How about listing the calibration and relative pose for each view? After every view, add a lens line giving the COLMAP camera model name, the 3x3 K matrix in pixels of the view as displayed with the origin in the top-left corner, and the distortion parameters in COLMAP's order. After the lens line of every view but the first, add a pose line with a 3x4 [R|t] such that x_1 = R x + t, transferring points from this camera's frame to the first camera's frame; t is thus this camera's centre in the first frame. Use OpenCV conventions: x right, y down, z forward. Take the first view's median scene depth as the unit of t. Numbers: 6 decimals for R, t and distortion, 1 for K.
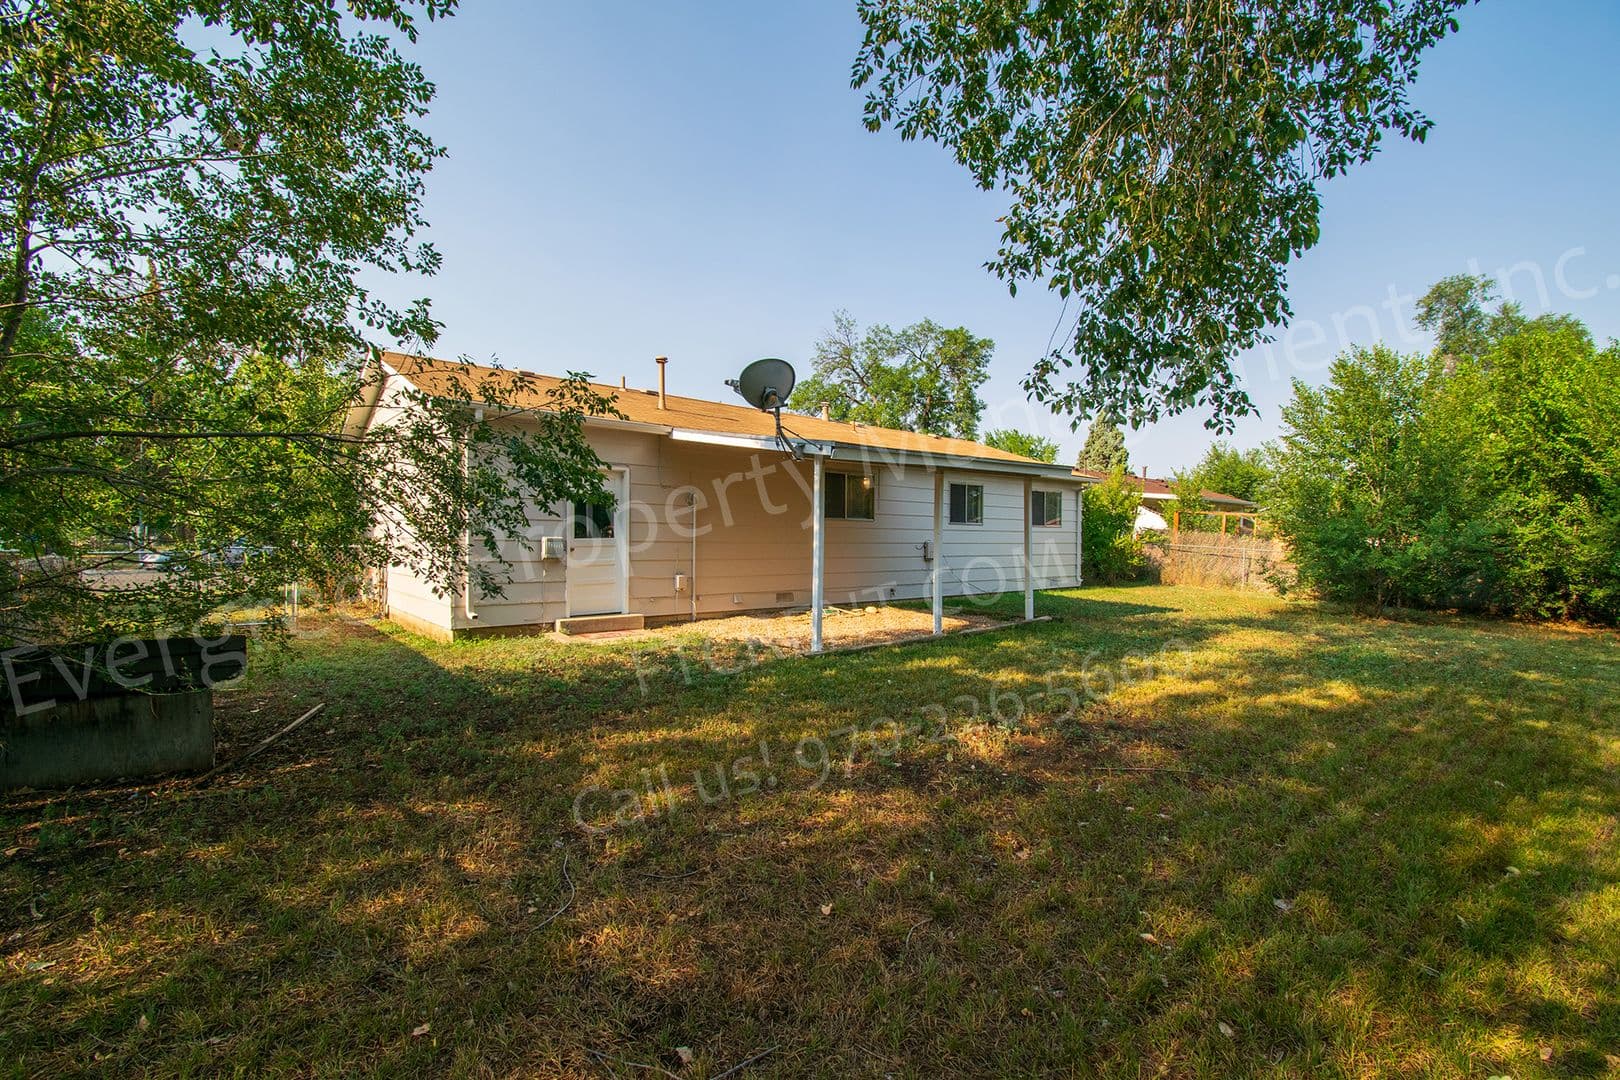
lens RADIAL K [[720.5, 0, 811.5], [0, 720.5, 502.0], [0, 0, 1]] dist [0.000758, -0.016770]
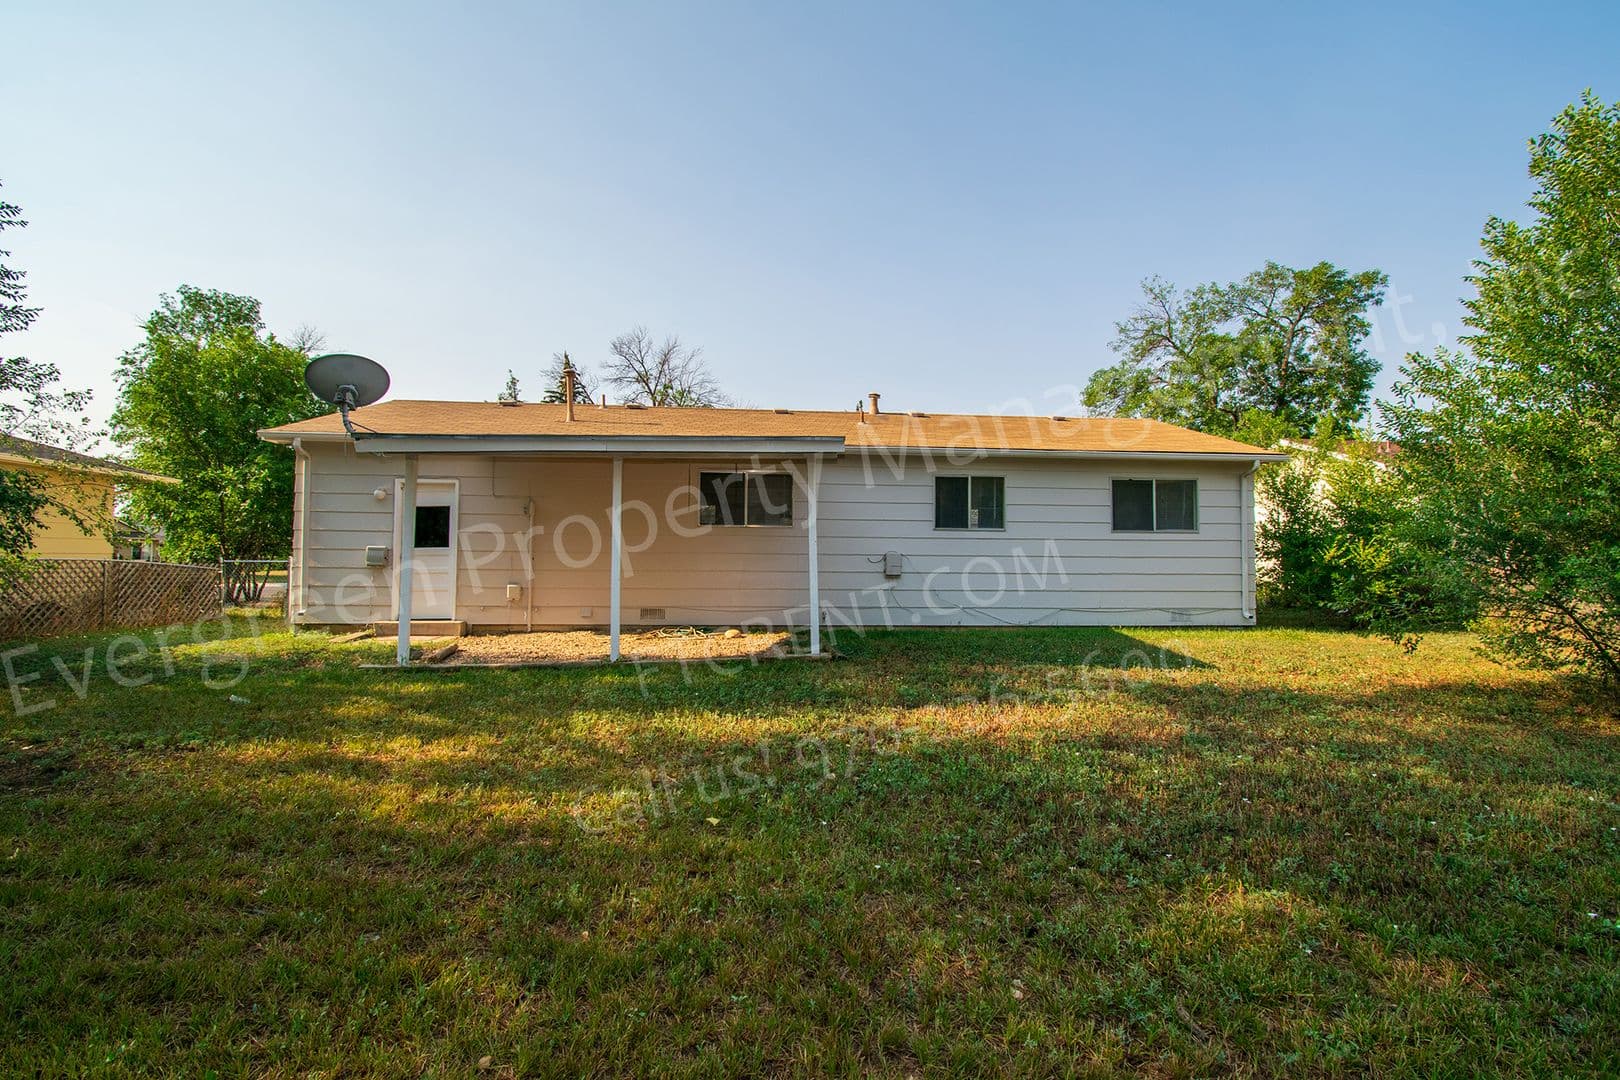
lens RADIAL K [[720.5, 0, 811.5], [0, 720.5, 502.0], [0, 0, 1]] dist [0.000758, -0.016770]
pose [[0.805821, -0.046020, -0.590368, 0.365979], [0.027951, 0.998820, -0.039708, 0.018597], [0.591499, 0.015496, 0.806157, 0.214966]]
